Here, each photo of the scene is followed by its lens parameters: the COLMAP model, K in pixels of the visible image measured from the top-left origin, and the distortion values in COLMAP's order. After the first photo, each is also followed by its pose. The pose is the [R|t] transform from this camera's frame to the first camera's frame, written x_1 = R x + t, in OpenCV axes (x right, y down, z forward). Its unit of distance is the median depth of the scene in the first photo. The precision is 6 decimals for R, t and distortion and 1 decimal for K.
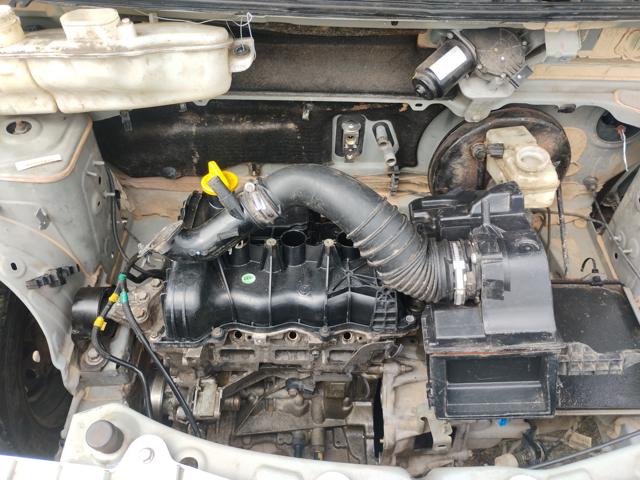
lens RADIAL K [[538.2, 0, 317.8], [0, 538.2, 233.7], [0, 0, 1]] dist [0.062820, -0.089144]
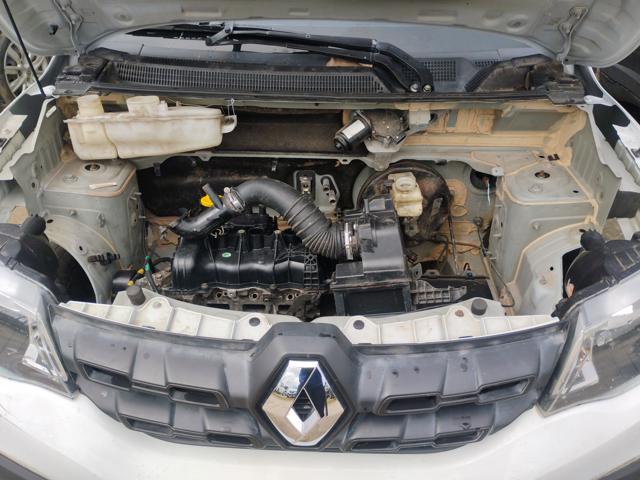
lens RADIAL K [[538.2, 0, 317.8], [0, 538.2, 233.7], [0, 0, 1]] dist [0.062820, -0.089144]
pose [[0.999441, 0.001947, -0.033365, 0.186698], [-0.009509, 0.973610, -0.228022, 0.370721], [0.032040, 0.228212, 0.973084, -0.531132]]
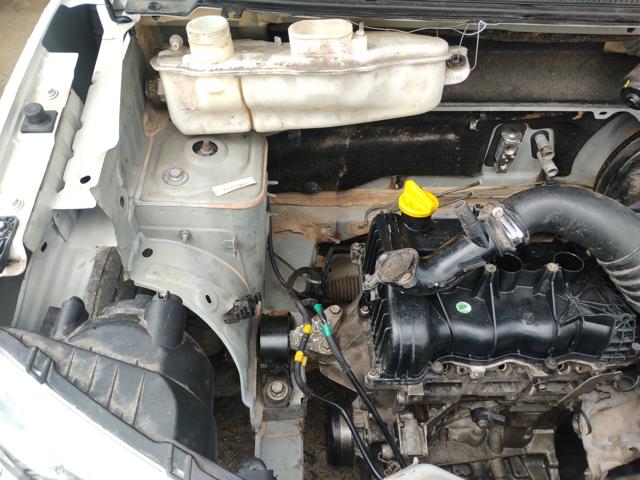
lens RADIAL K [[538.2, 0, 317.8], [0, 538.2, 233.7], [0, 0, 1]] dist [0.062820, -0.089144]
pose [[0.999560, -0.019868, 0.022015, -0.385856], [0.019687, 0.999771, 0.008396, -0.054235], [-0.022177, -0.007959, 0.999722, 0.076807]]
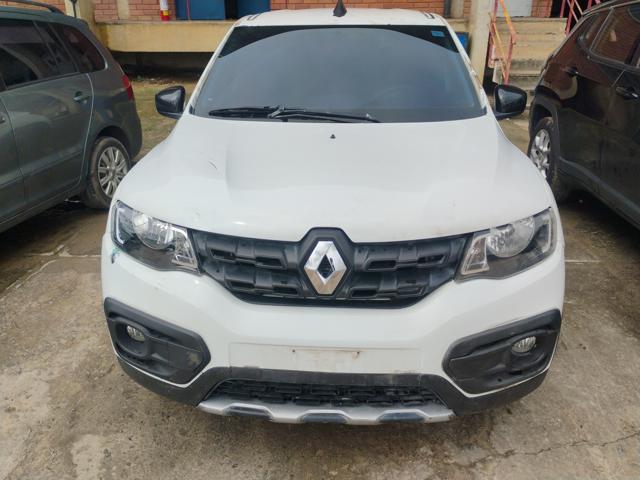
lens RADIAL K [[532.3, 0, 319.4], [0, 532.3, 236.1], [0, 0, 1]] dist [0.063530, -0.084899]
pose [[0.997822, -0.007895, -0.065483, 0.231400], [-0.022565, 0.892038, -0.451397, 1.234914], [0.061978, 0.451891, 0.889917, -1.236443]]
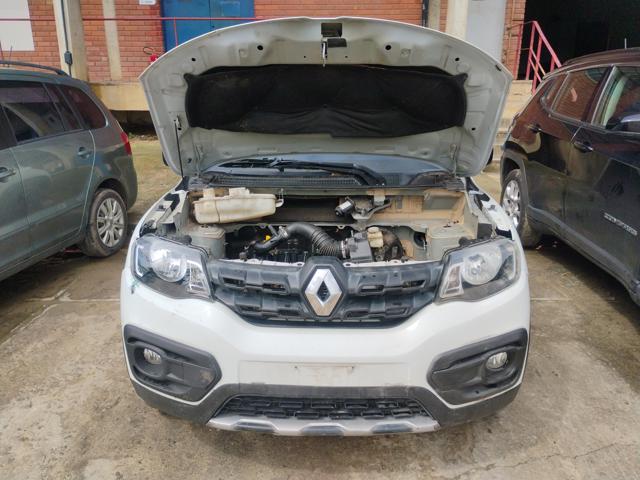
lens RADIAL K [[532.7, 0, 321.6], [0, 532.7, 232.9], [0, 0, 1]] dist [0.062837, -0.081190]
pose [[0.999359, -0.023532, -0.026968, 0.183436], [0.005088, 0.839226, -0.543758, 1.474998], [0.035427, 0.543273, 0.838808, -1.477608]]
